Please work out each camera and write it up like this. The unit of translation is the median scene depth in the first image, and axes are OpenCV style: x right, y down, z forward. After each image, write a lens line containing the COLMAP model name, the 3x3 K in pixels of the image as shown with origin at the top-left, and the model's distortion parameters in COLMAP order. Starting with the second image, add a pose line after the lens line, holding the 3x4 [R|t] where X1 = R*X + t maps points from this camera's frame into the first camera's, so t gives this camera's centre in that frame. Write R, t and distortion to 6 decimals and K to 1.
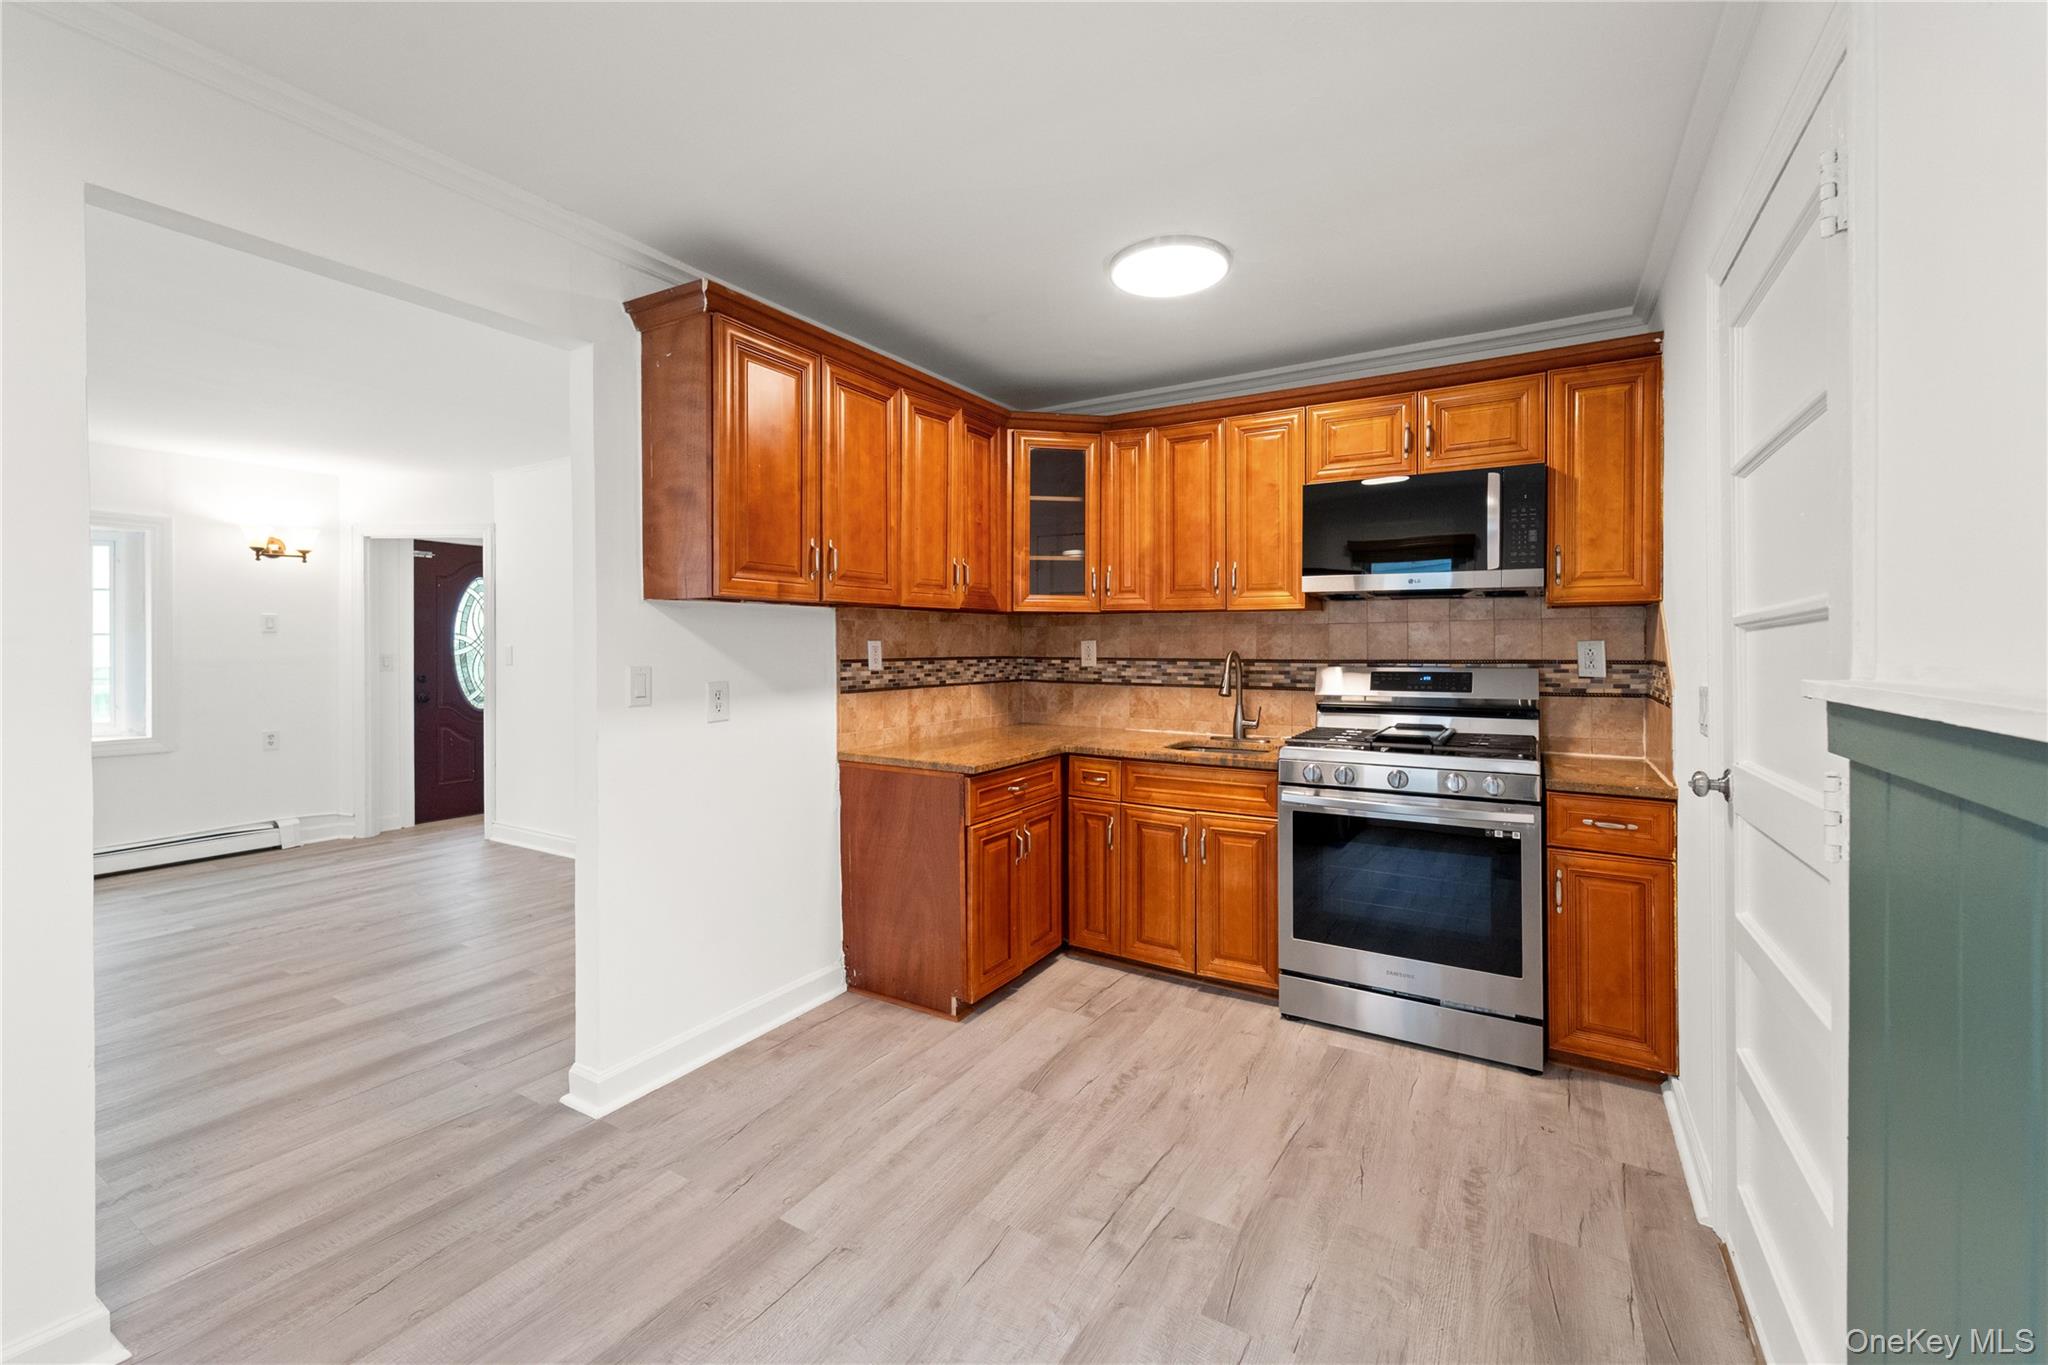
lens RADIAL K [[817.3, 0, 1029.3], [0, 817.3, 656.0], [0, 0, 1]] dist [0.001901, -0.001078]
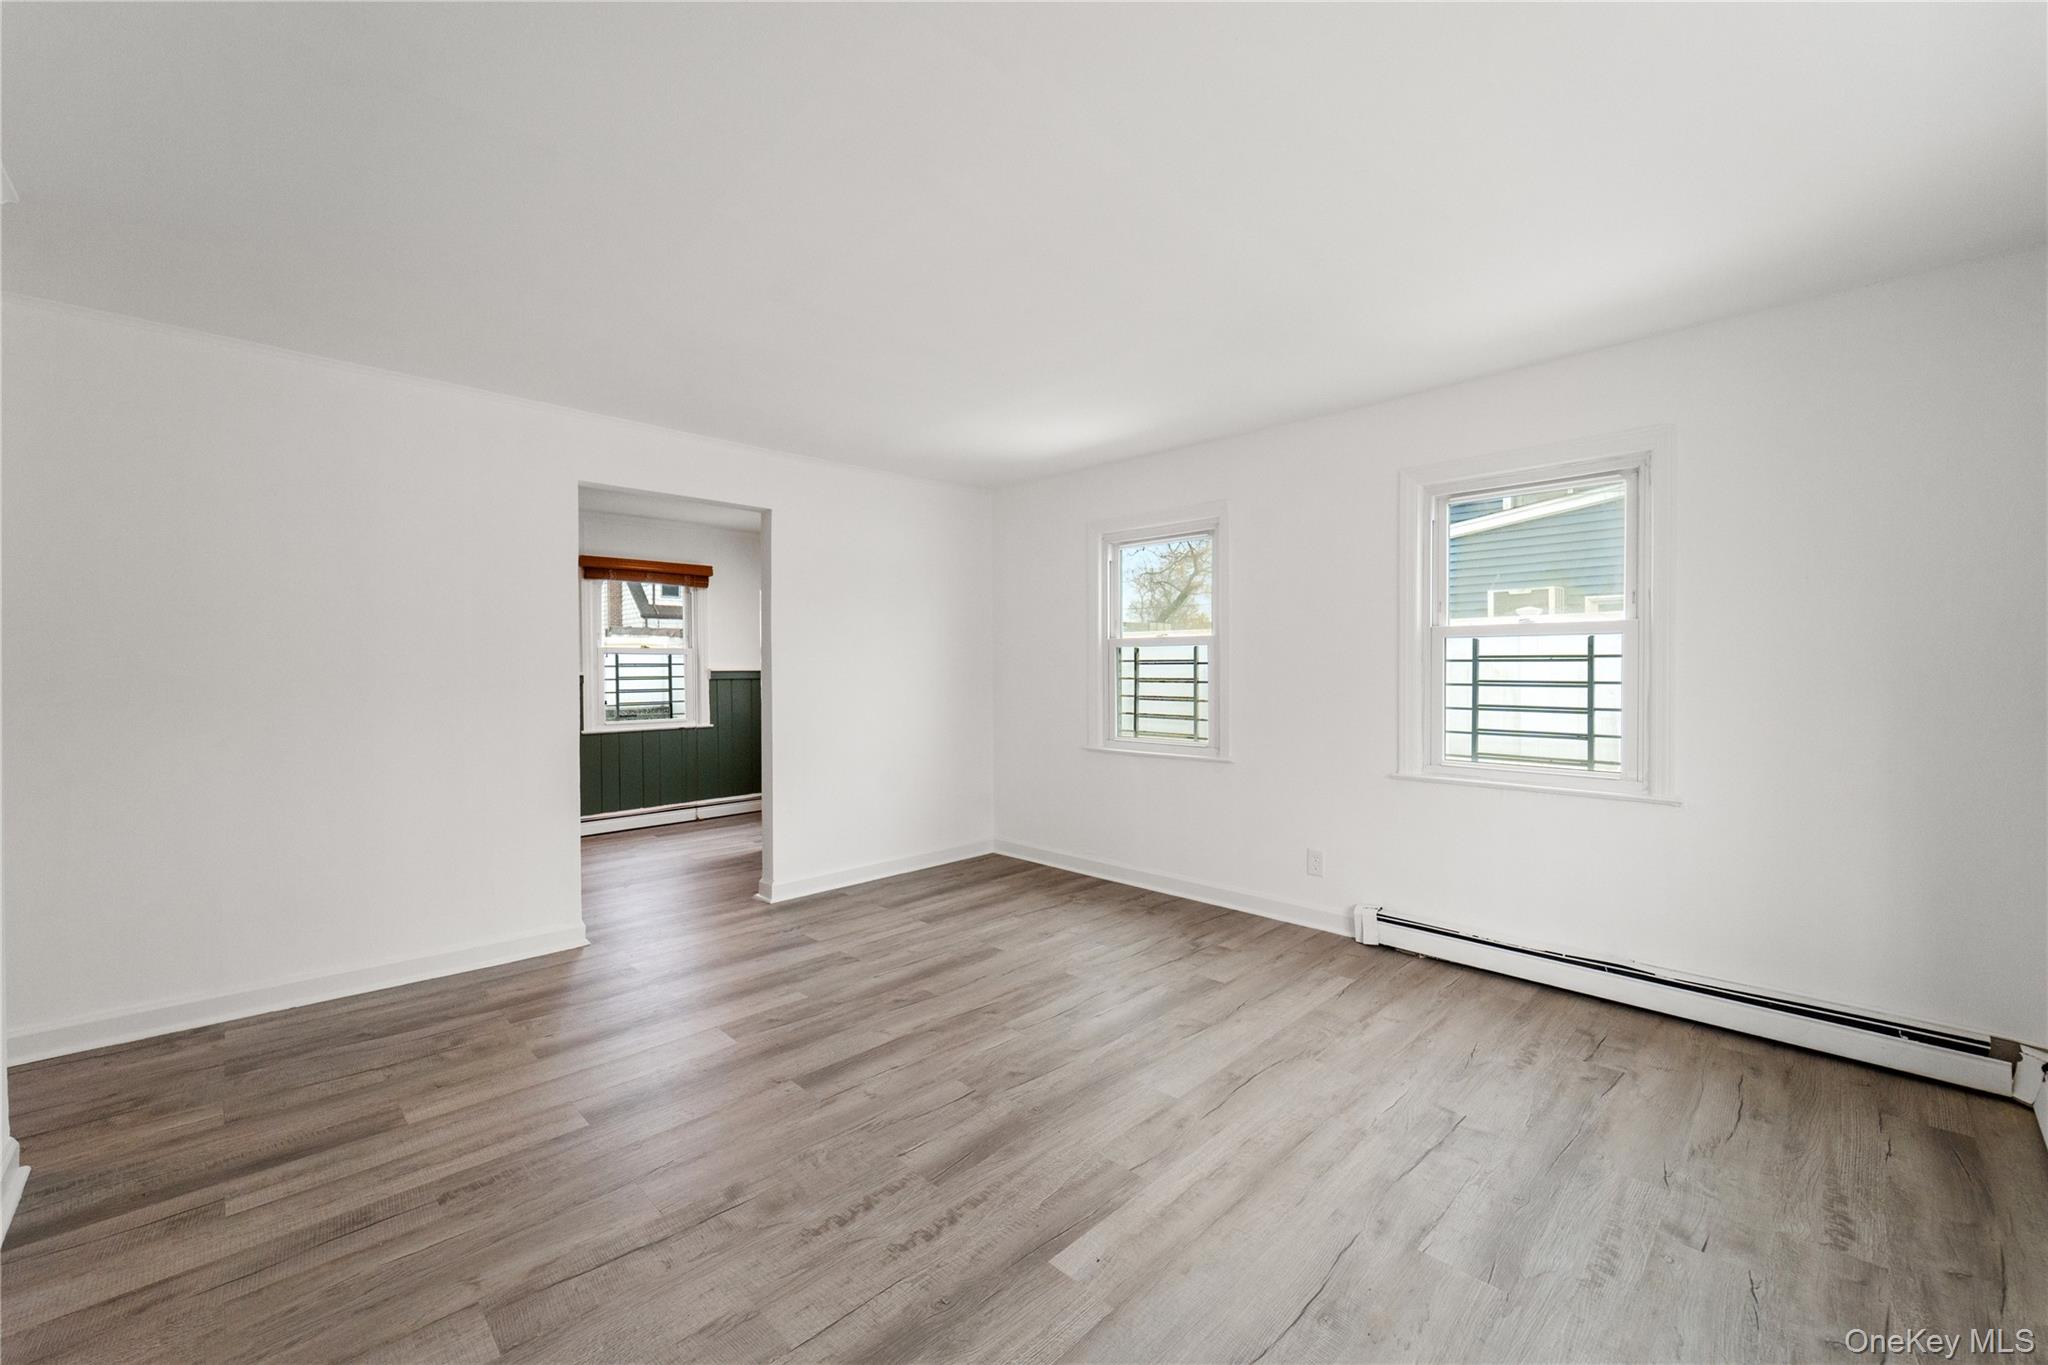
lens RADIAL K [[817.3, 0, 1033.1], [0, 817.3, 671.0], [0, 0, 1]] dist [0.001901, -0.001078]
pose [[-0.968384, 0.002629, 0.249451, -0.531752], [0.005919, 0.999905, 0.012440, -0.003466], [-0.249394, 0.013524, -0.968308, 0.681658]]
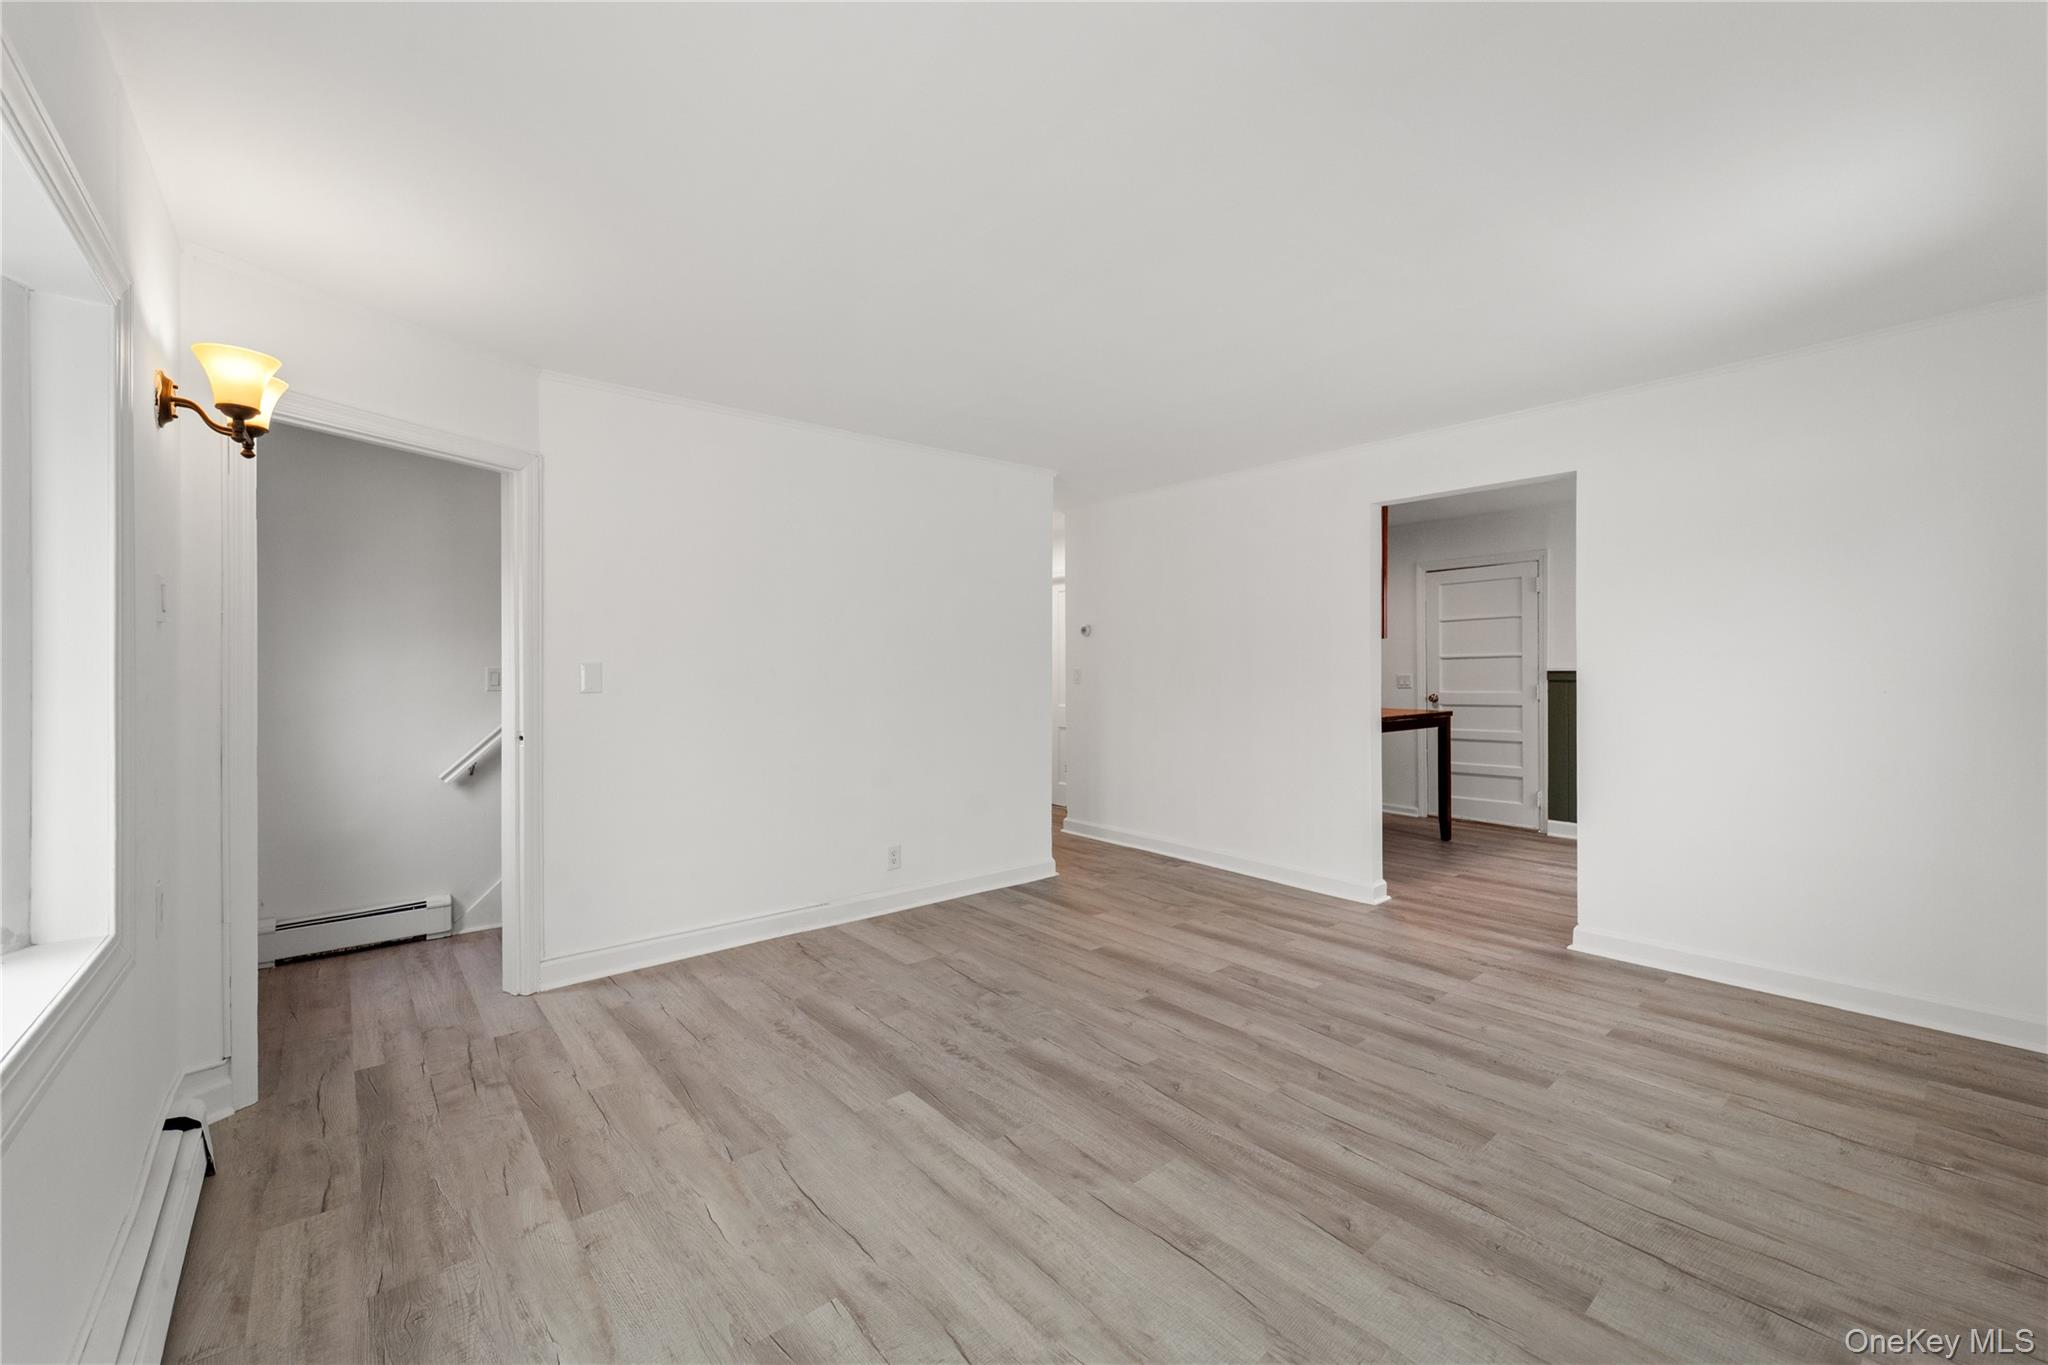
lens RADIAL K [[817.3, 0, 1023.7], [0, 817.3, 669.5], [0, 0, 1]] dist [0.001901, -0.001078]
pose [[0.336319, -0.004987, 0.941735, -0.755594], [0.013895, 0.999903, 0.000333, -0.001679], [-0.941646, 0.012973, 0.336356, 0.325719]]
